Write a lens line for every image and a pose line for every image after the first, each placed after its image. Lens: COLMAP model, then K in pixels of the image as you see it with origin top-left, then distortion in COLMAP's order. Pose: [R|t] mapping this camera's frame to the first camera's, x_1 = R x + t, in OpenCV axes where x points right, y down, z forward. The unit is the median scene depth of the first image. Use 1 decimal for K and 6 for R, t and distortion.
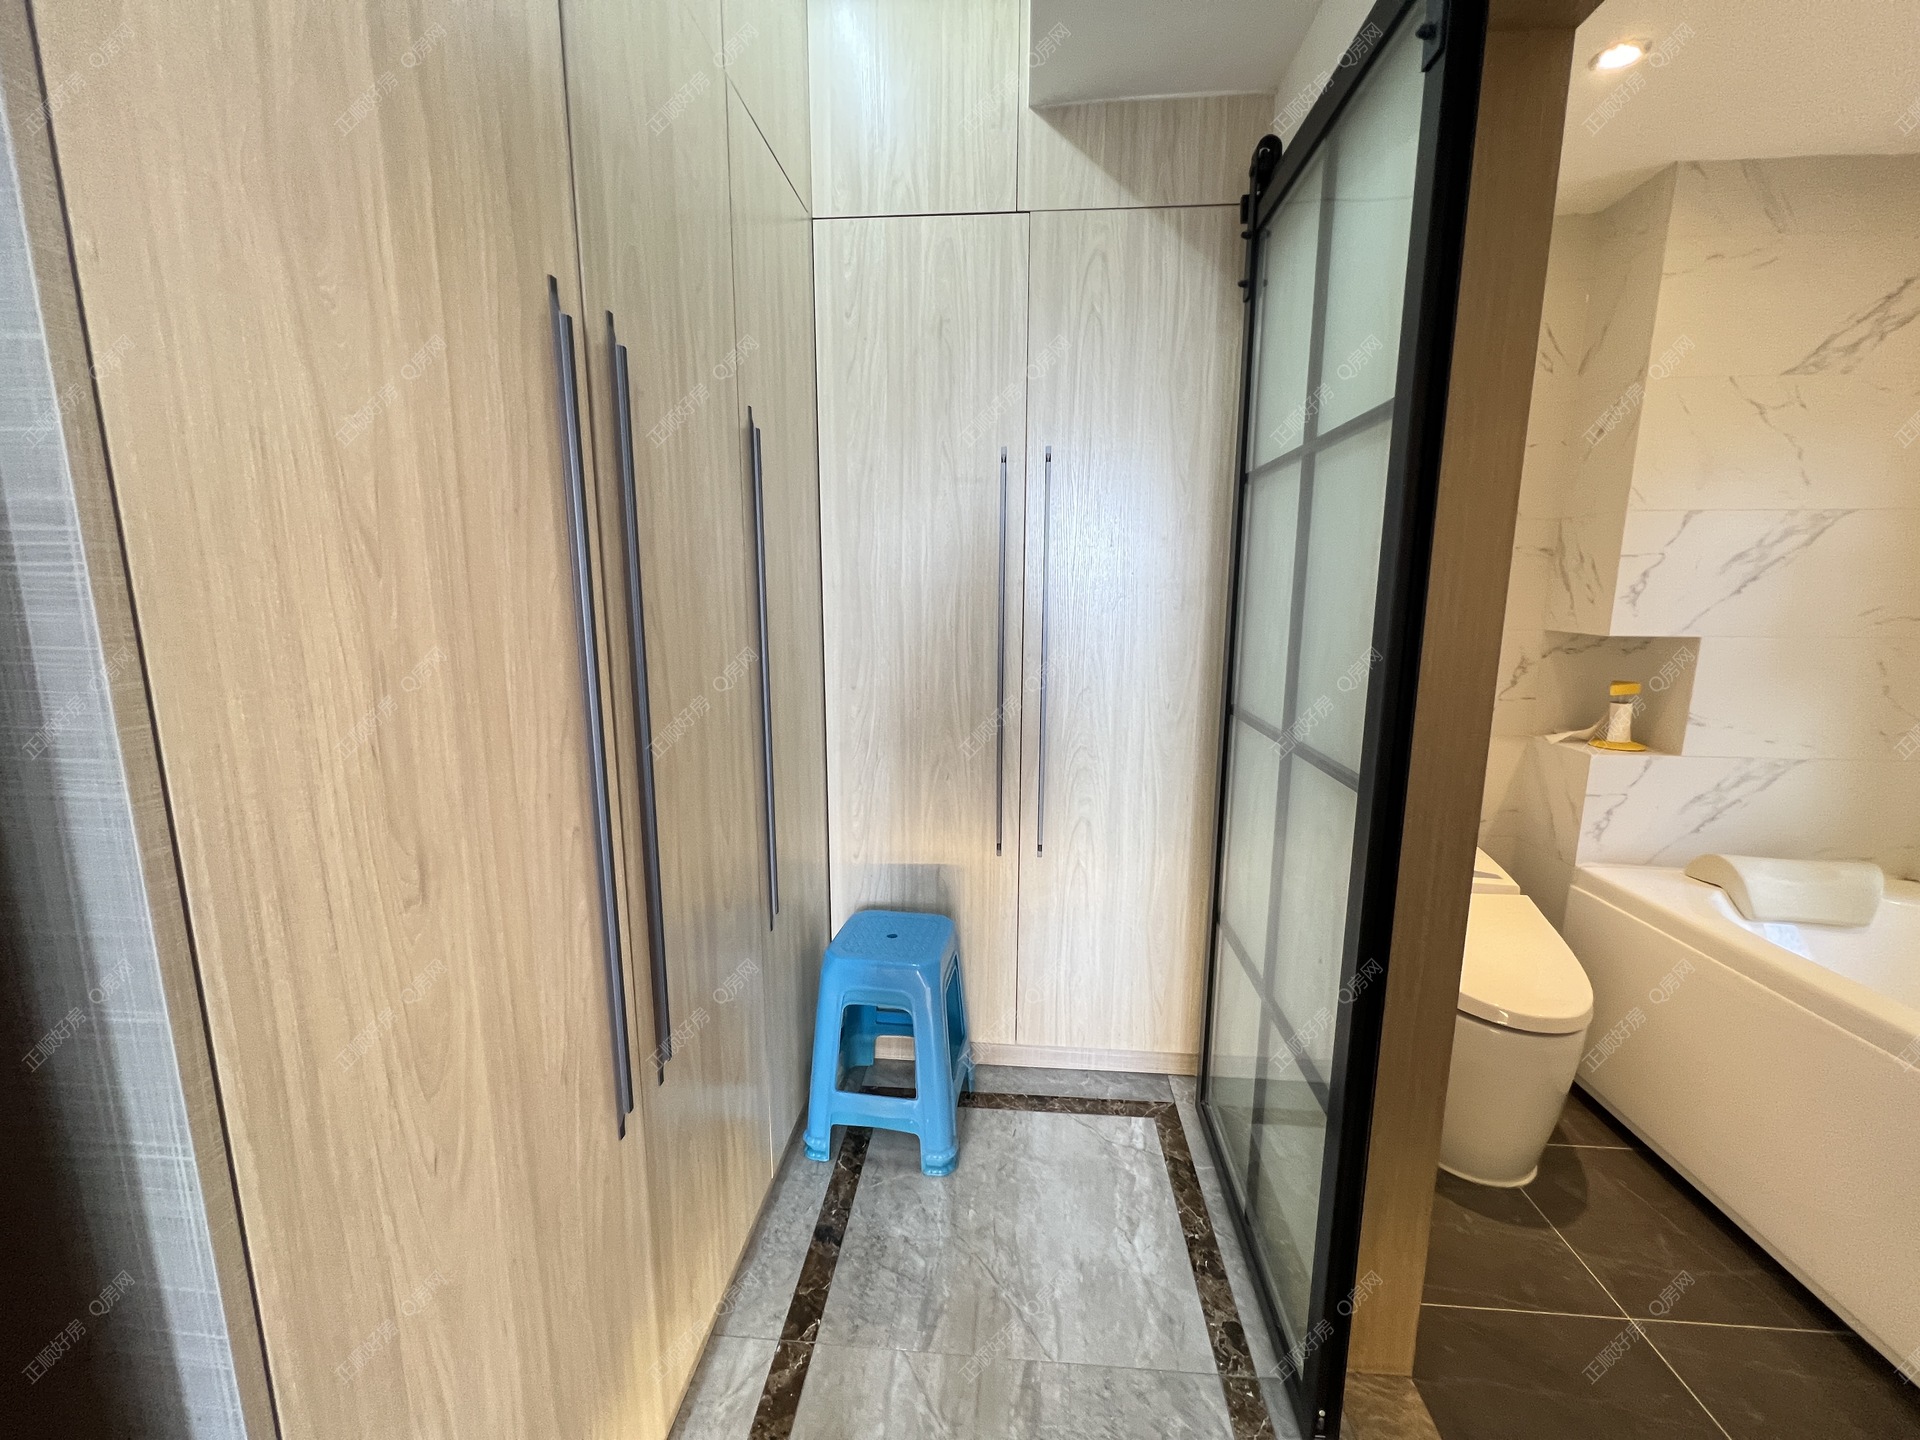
lens RADIAL K [[769.4, 0, 952.9], [0, 769.4, 713.0], [0, 0, 1]] dist [-0.000267, -0.000674]
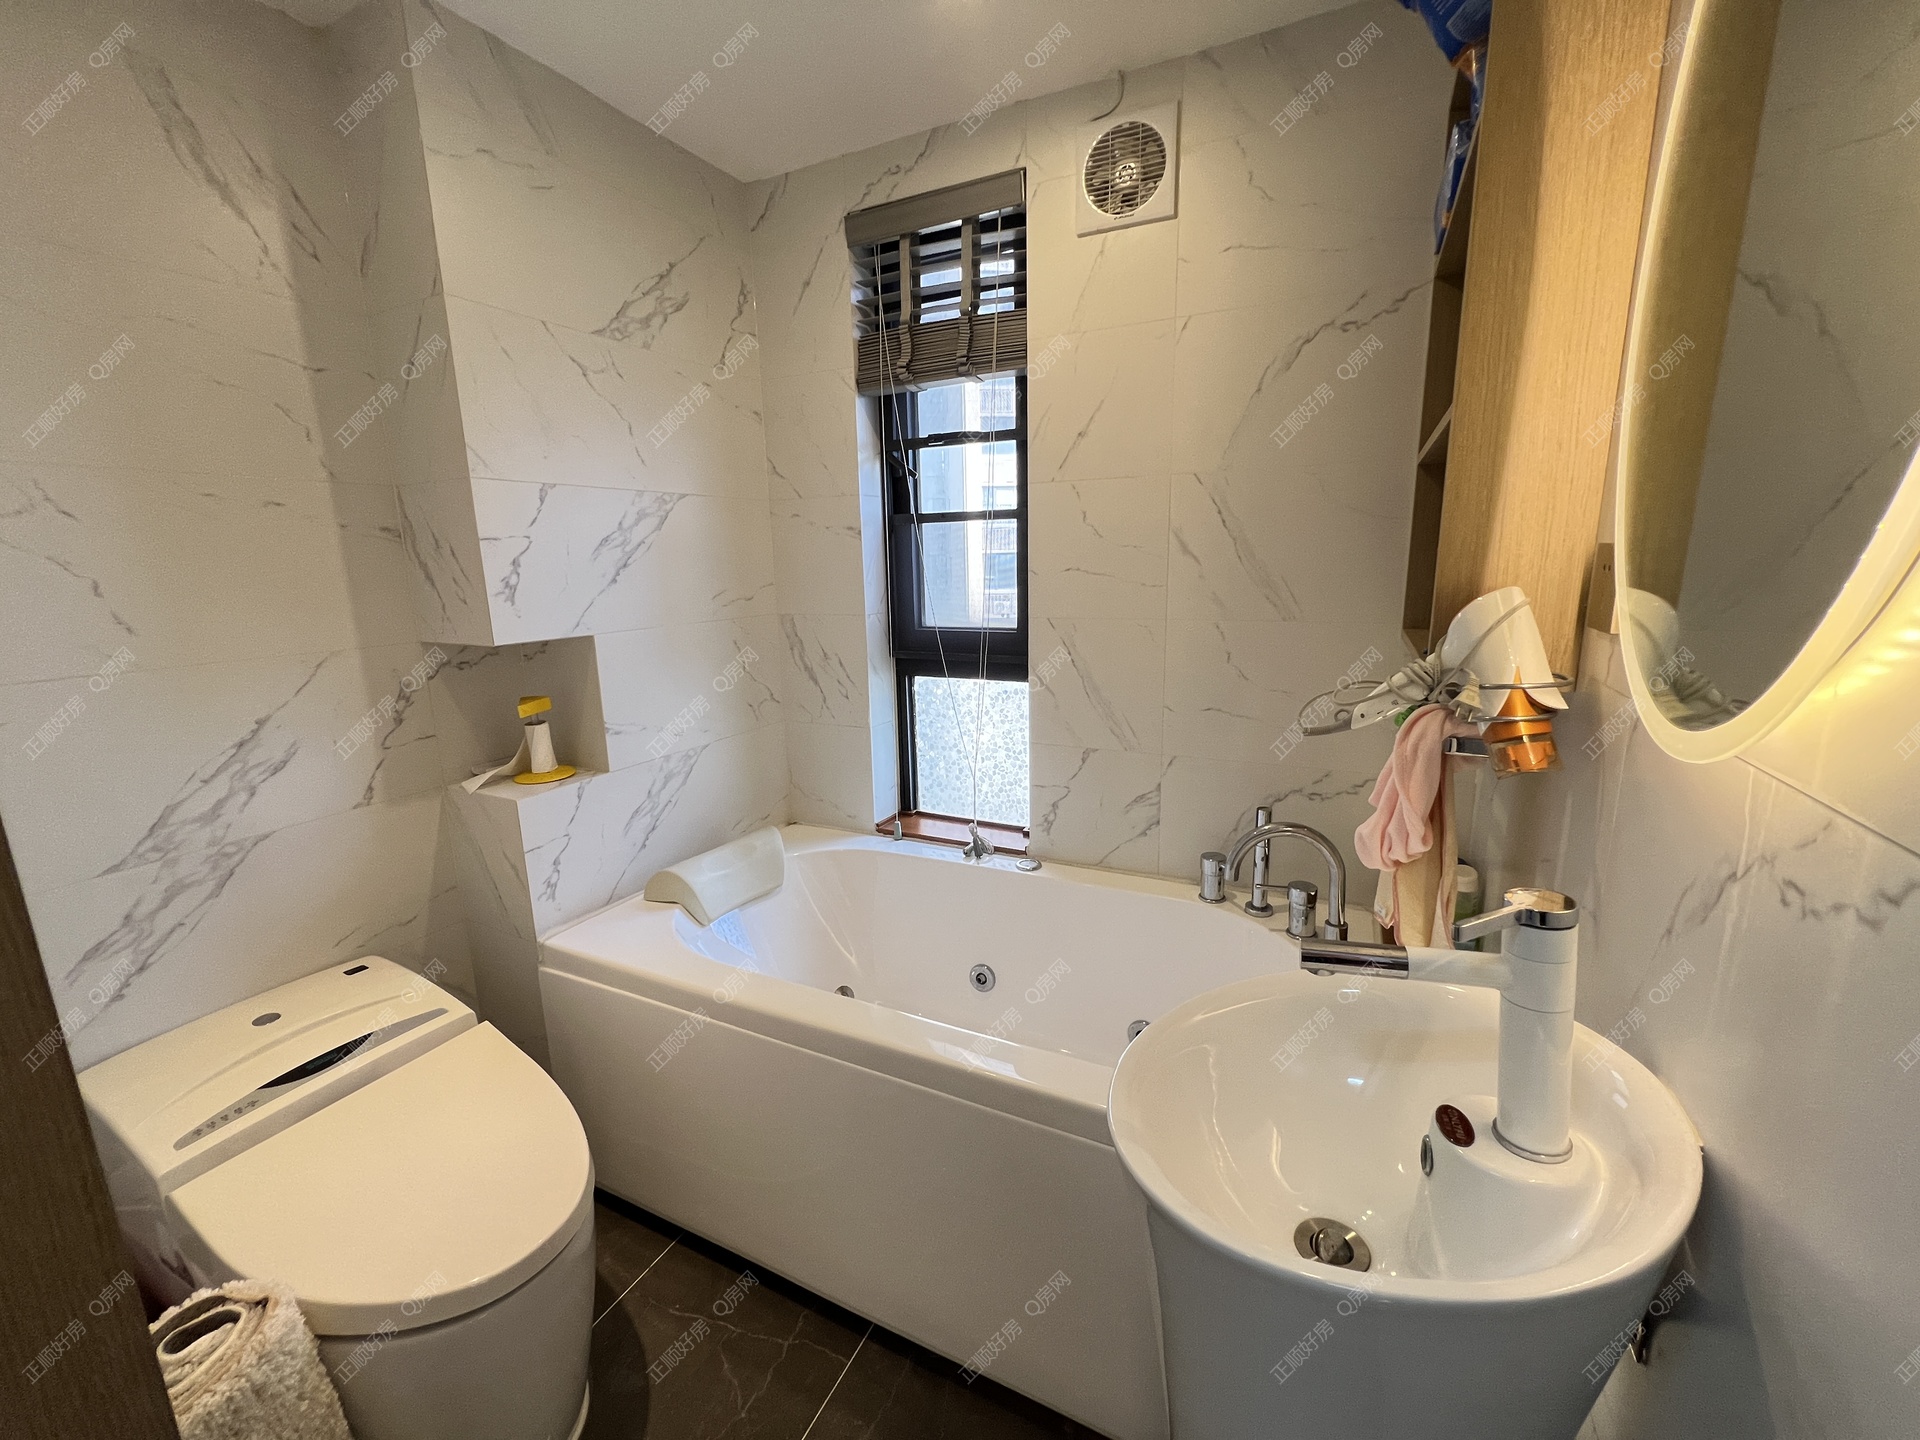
lens RADIAL K [[769.4, 0, 958.2], [0, 769.4, 721.5], [0, 0, 1]] dist [-0.000267, -0.000674]
pose [[0.379276, -0.206851, 0.901866, 0.327260], [0.175711, 0.973057, 0.149285, -0.060610], [-0.908447, 0.101847, 0.405403, 0.286451]]
